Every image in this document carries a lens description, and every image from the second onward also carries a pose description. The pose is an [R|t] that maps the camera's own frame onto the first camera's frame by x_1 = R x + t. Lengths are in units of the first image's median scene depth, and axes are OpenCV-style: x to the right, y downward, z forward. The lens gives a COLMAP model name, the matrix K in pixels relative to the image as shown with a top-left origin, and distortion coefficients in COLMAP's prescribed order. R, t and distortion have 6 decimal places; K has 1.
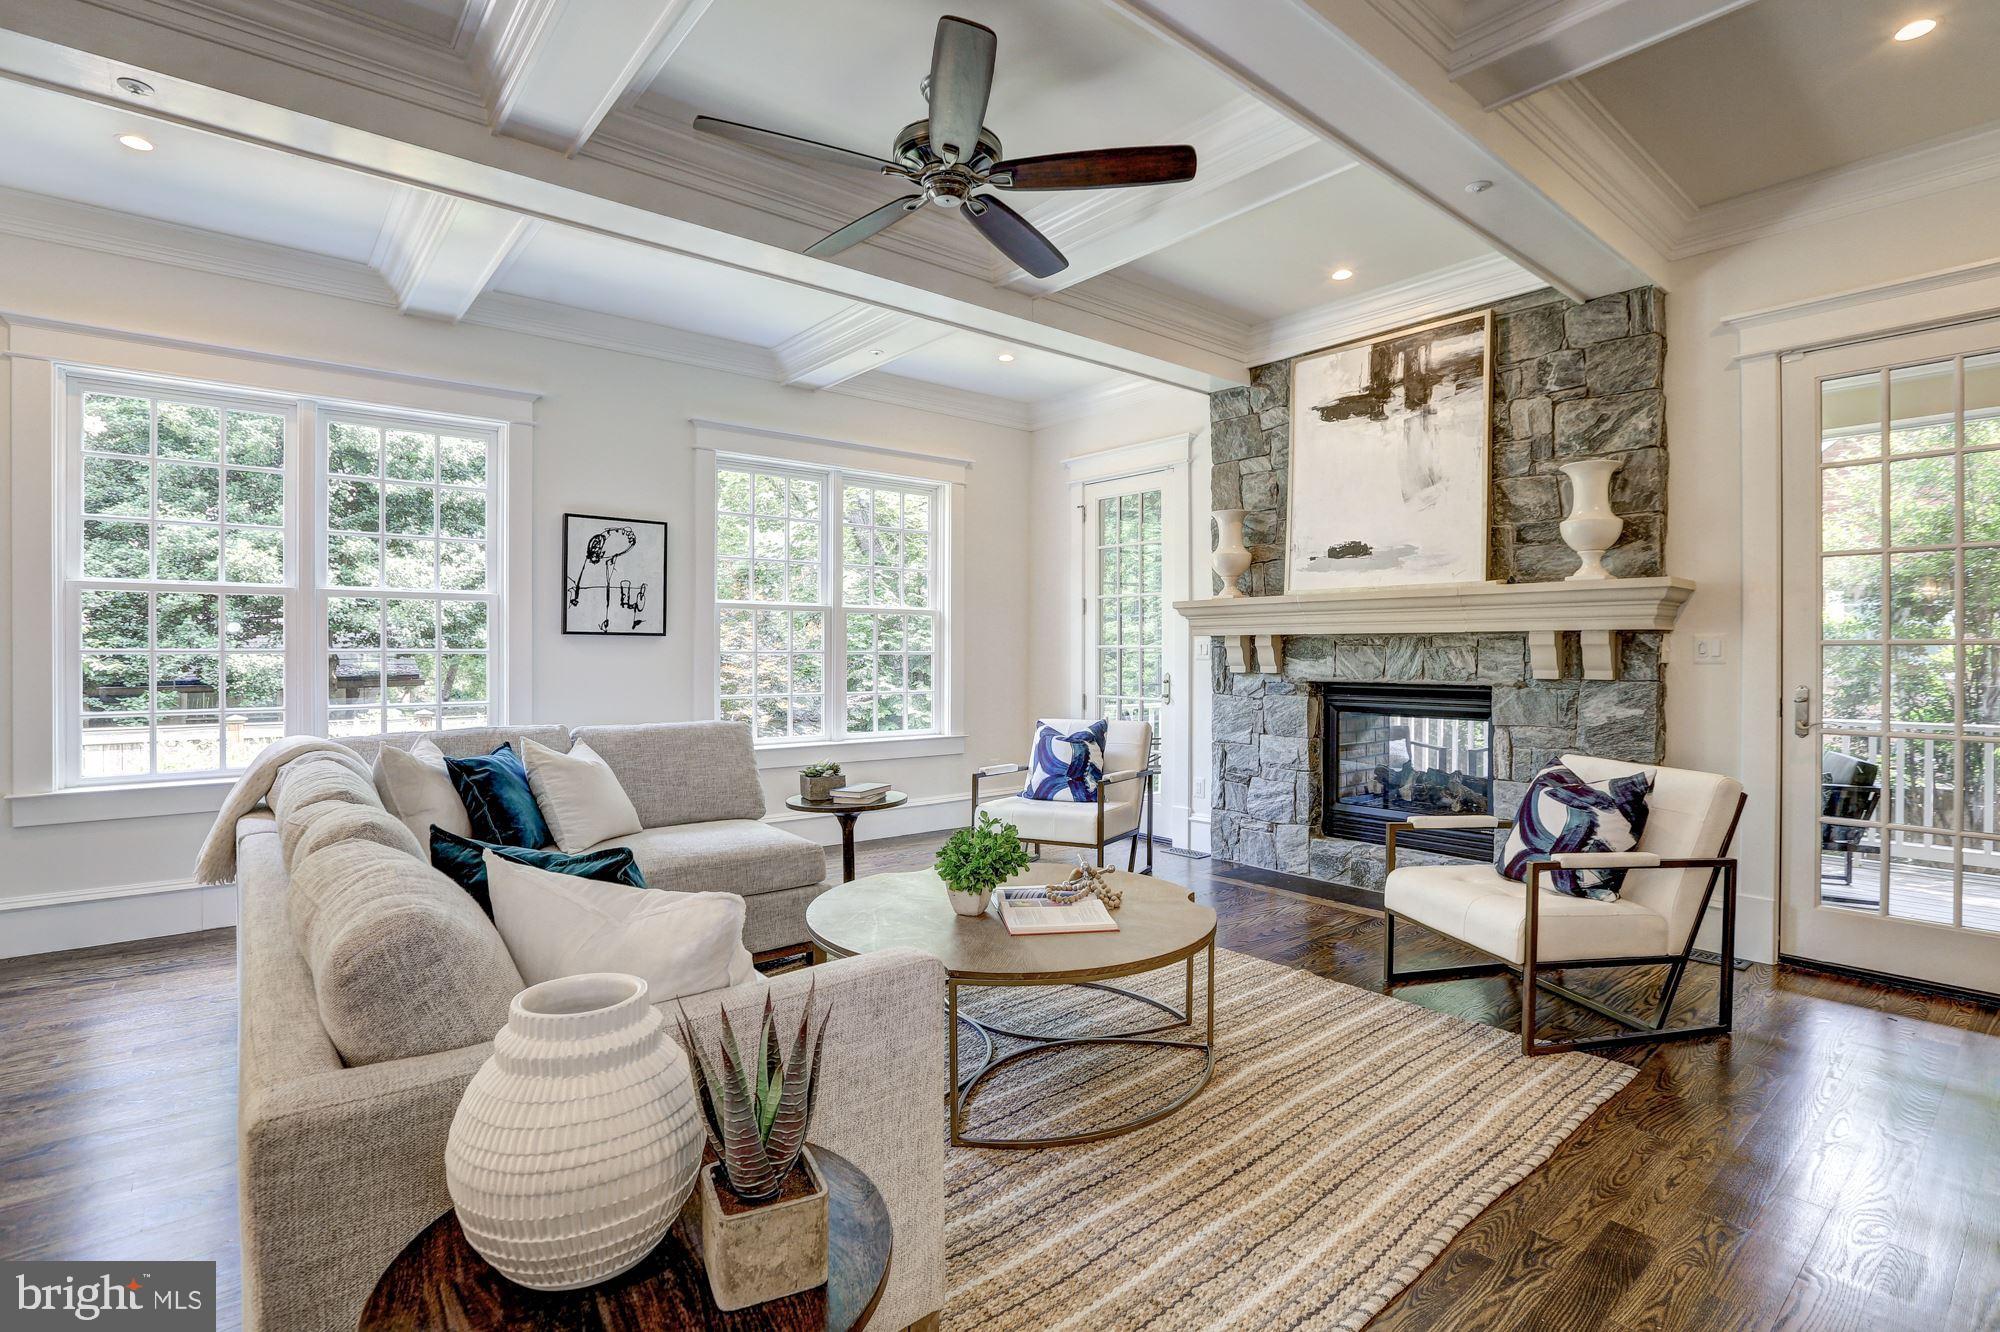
lens RADIAL K [[937.0, 0, 991.2], [0, 937.0, 655.9], [0, 0, 1]] dist [-0.033064, 0.000199]
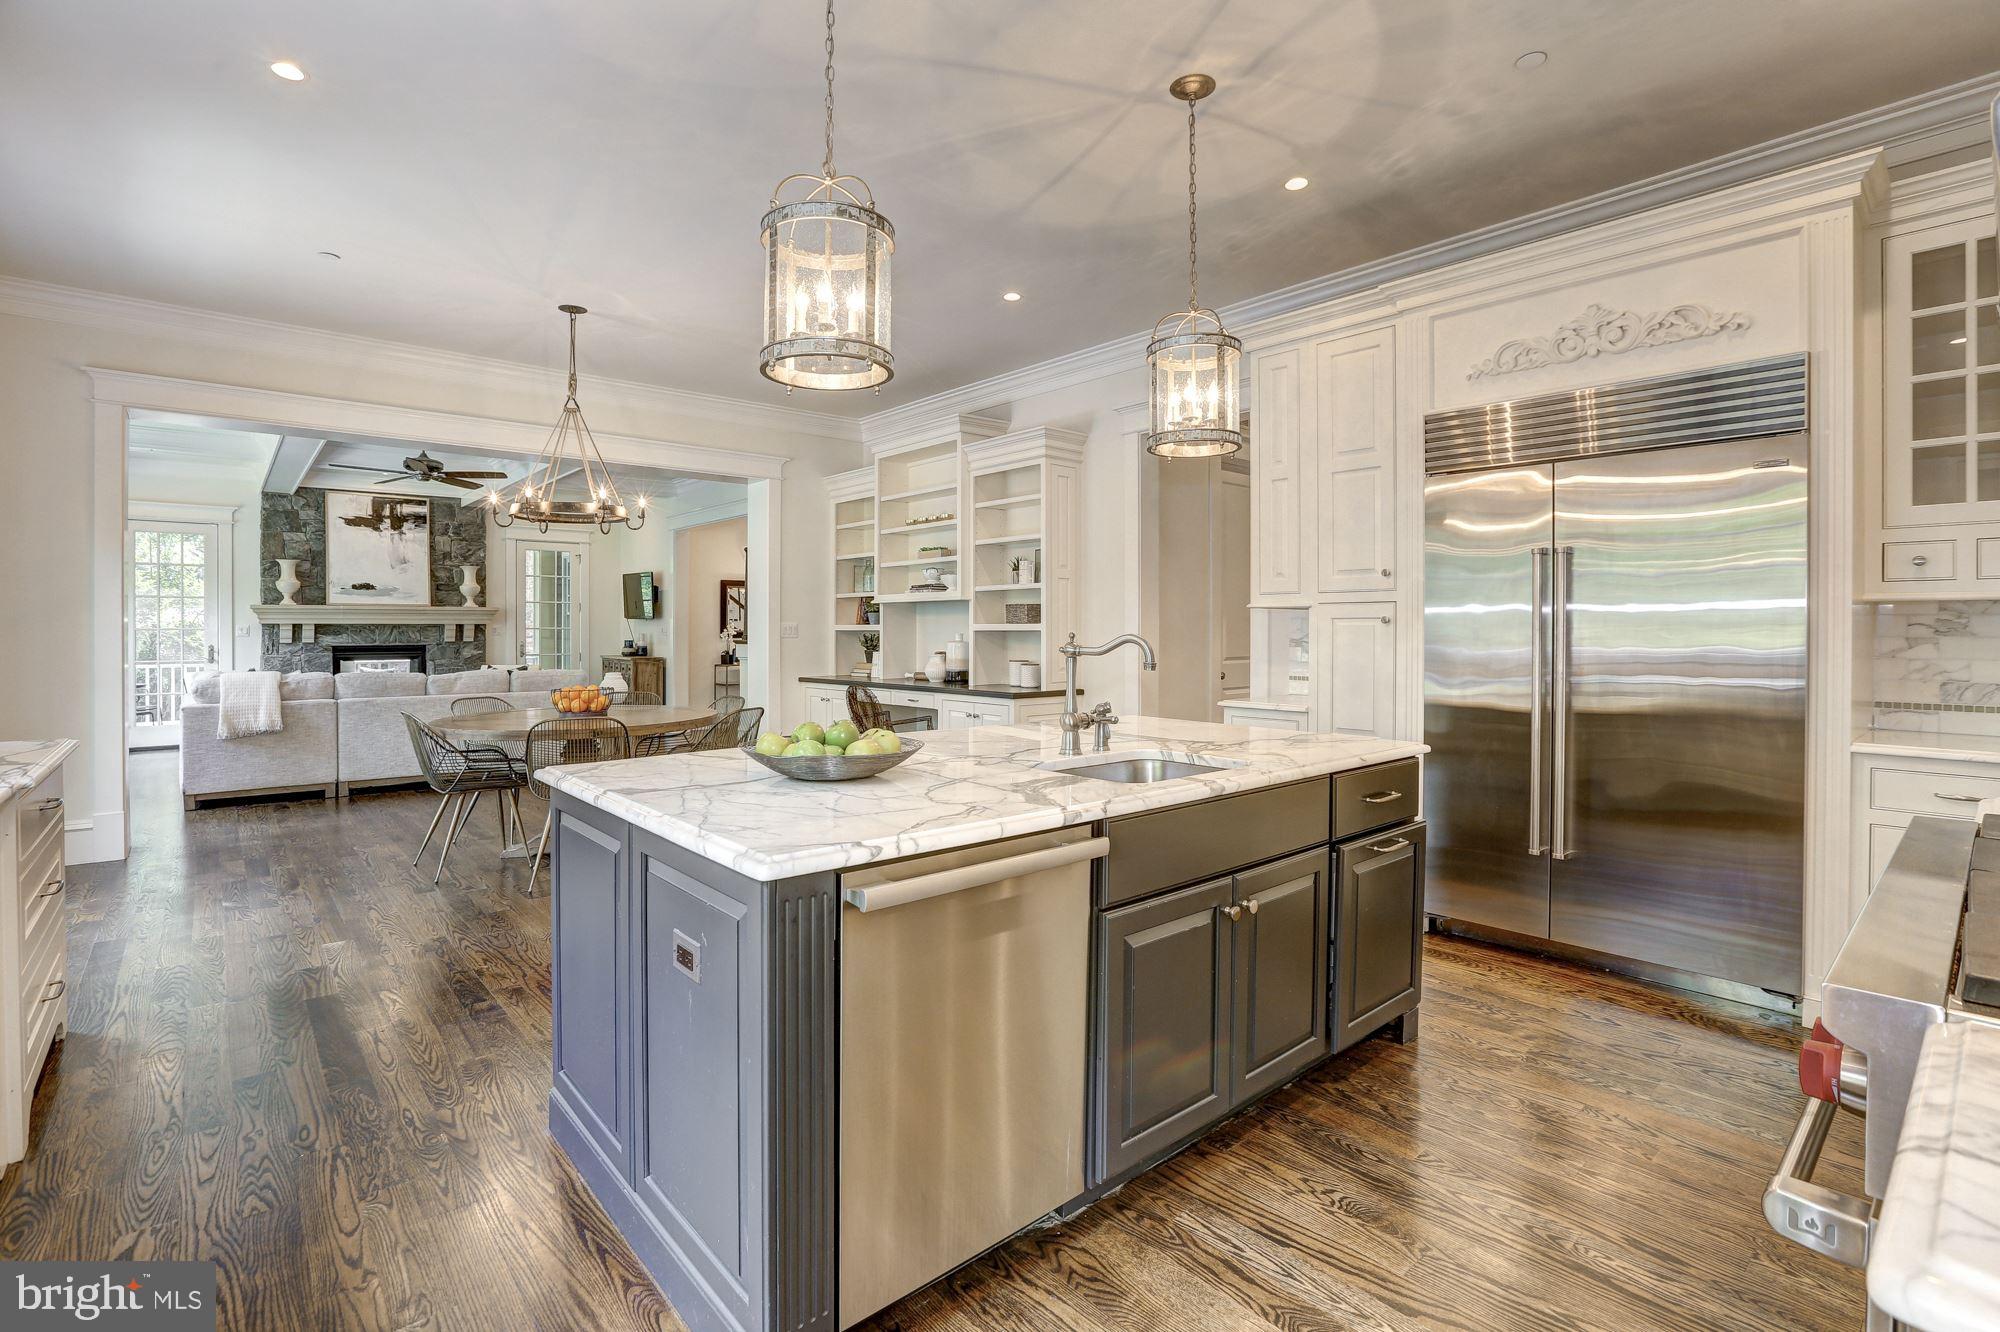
lens RADIAL K [[937.0, 0, 1006.8], [0, 937.0, 646.8], [0, 0, 1]] dist [-0.033064, 0.000199]
pose [[-0.033554, -0.018079, 0.999273, -1.976842], [0.004338, 0.999824, 0.018234, -0.002679], [-0.999427, 0.004946, -0.033470, -0.490922]]
